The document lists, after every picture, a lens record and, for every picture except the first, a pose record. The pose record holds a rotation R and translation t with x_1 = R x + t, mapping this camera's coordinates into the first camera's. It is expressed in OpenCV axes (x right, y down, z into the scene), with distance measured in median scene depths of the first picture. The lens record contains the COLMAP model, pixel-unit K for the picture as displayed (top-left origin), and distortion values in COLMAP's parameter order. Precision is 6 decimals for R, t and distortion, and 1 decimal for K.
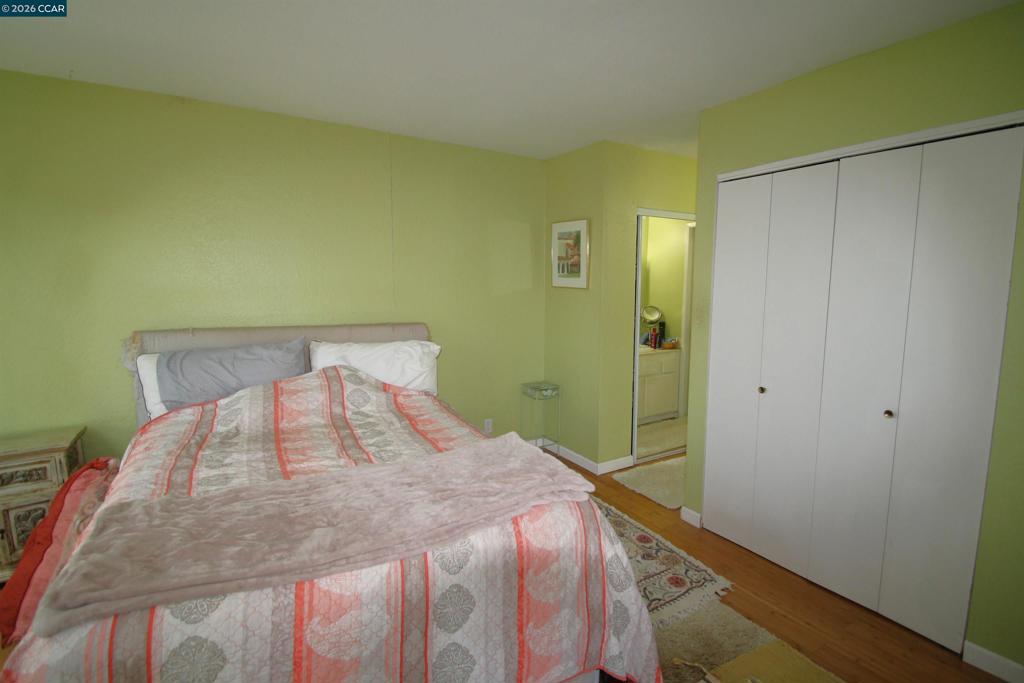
lens RADIAL K [[479.8, 0, 505.7], [0, 479.8, 338.1], [0, 0, 1]] dist [-0.009190, -0.009900]
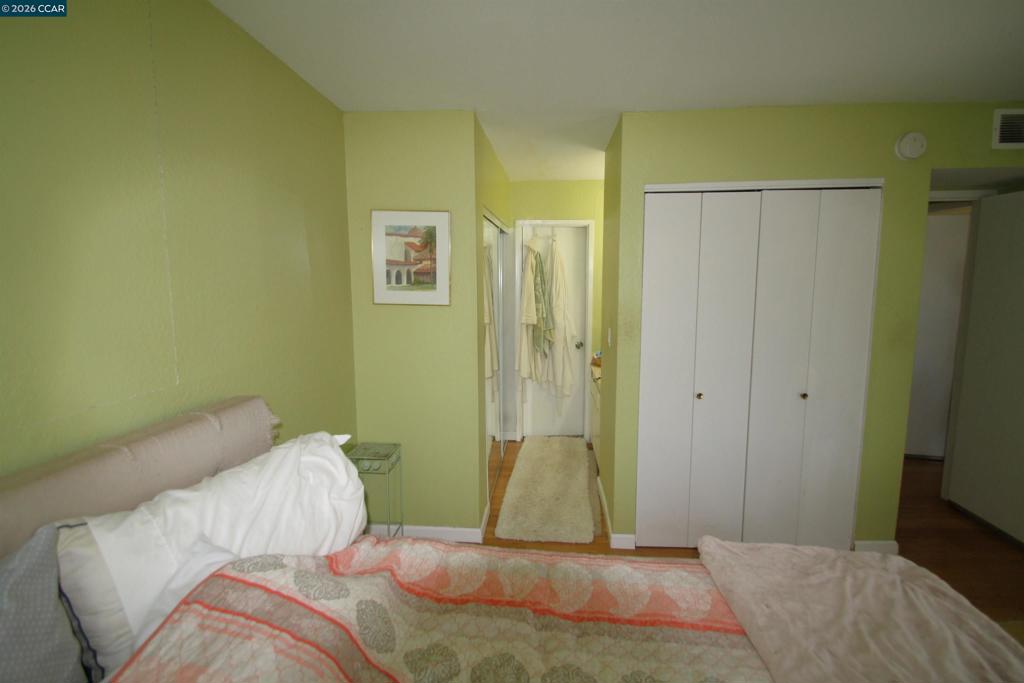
lens RADIAL K [[479.8, 0, 512.2], [0, 479.8, 339.9], [0, 0, 1]] dist [-0.009190, -0.009900]
pose [[0.575055, -0.101191, 0.811832, -0.374101], [0.102349, 0.993423, 0.051327, -0.076568], [-0.811687, 0.053574, 0.581630, 0.480508]]
